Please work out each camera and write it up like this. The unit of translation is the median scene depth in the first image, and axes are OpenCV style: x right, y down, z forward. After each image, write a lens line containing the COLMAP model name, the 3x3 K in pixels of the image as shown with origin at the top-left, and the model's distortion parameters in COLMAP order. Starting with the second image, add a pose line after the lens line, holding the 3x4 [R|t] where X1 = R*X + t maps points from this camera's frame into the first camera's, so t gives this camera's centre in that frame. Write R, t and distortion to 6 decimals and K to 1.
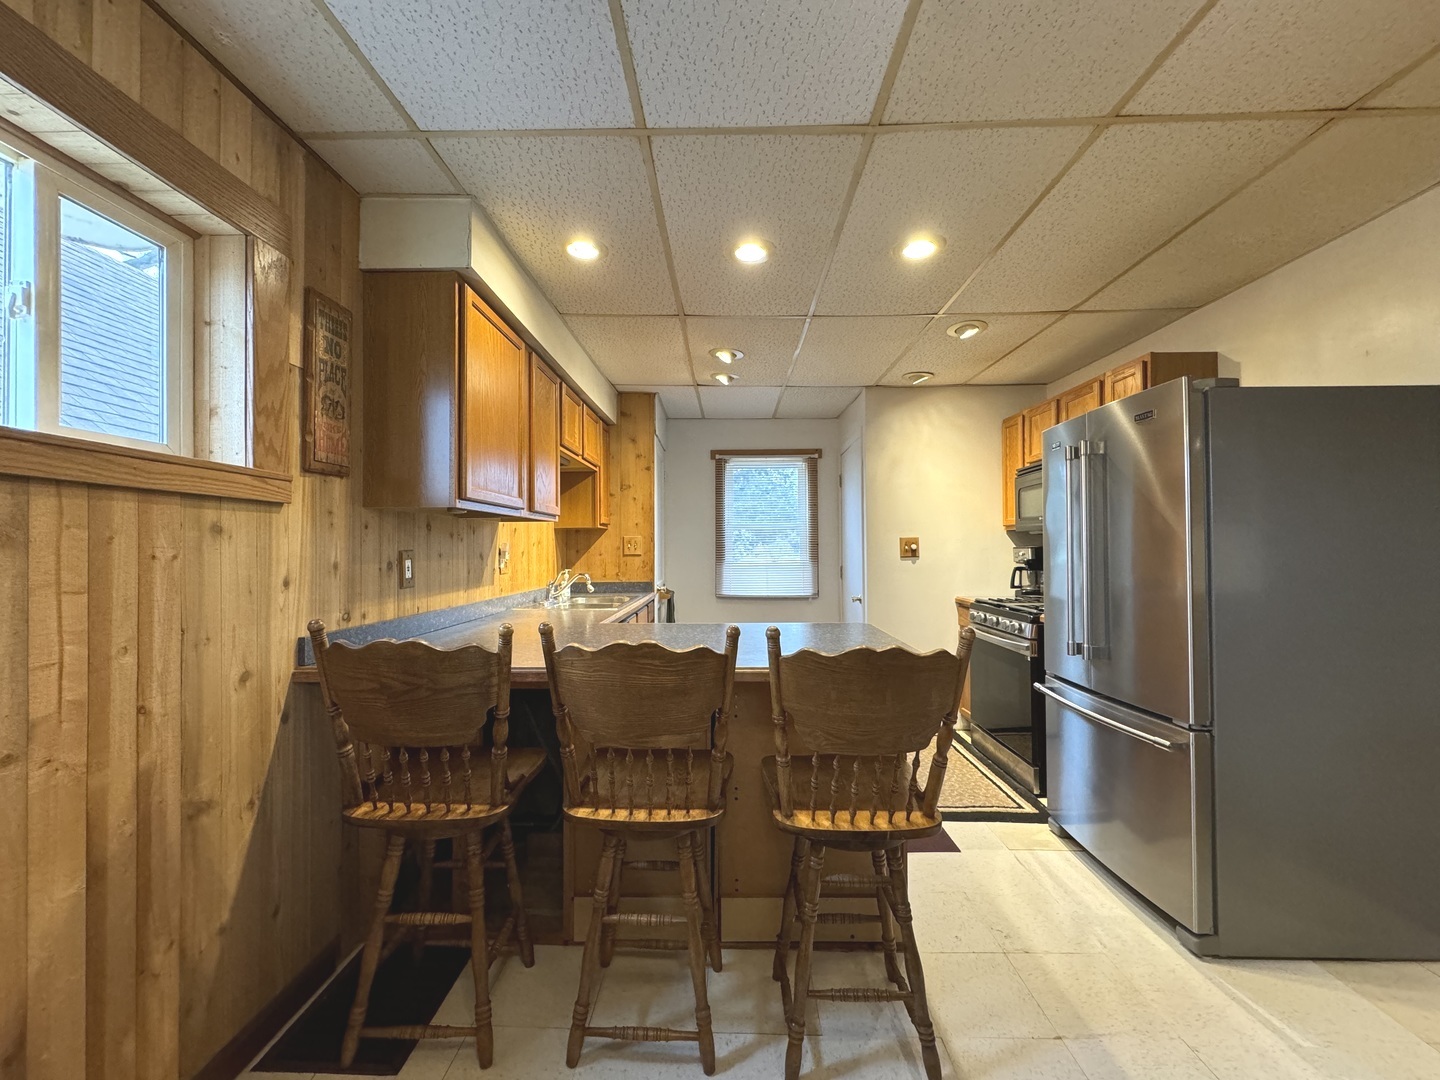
lens RADIAL K [[572.6, 0, 718.7], [0, 572.6, 542.6], [0, 0, 1]] dist [-0.000884, 0.000000]
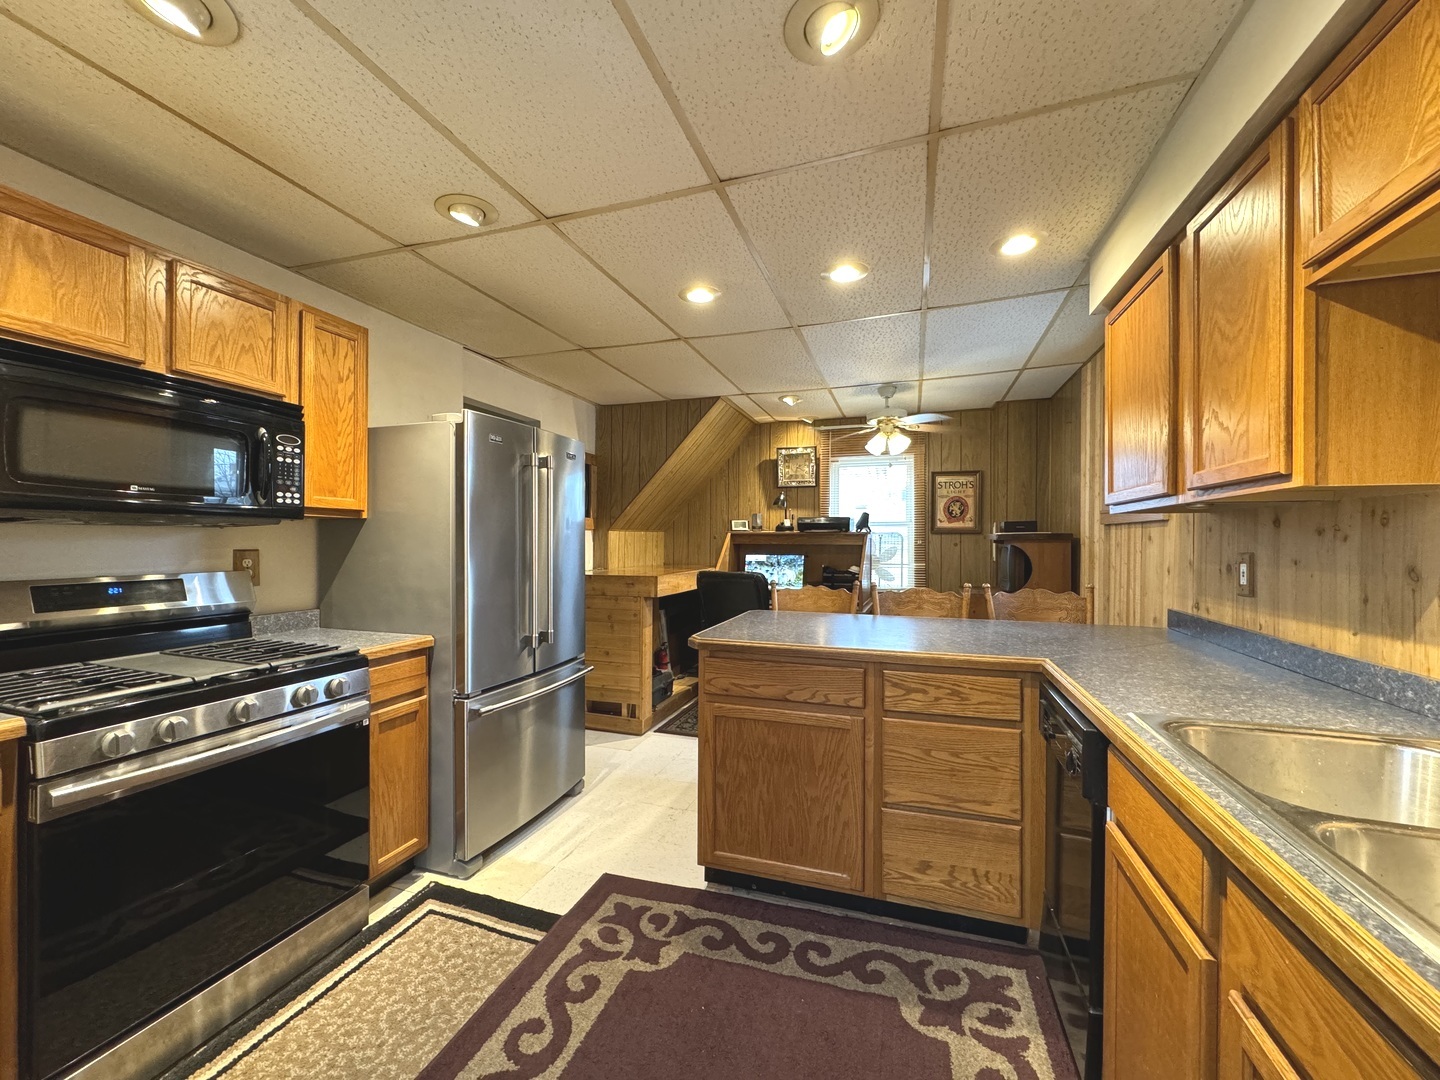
lens RADIAL K [[572.6, 0, 718.9], [0, 572.6, 541.3], [0, 0, 1]] dist [-0.000884, 0.000000]
pose [[-0.954532, 0.000637, 0.298108, -0.036008], [-0.002095, 0.999959, -0.008845, 0.004848], [-0.298101, -0.009067, -0.954491, 1.884329]]
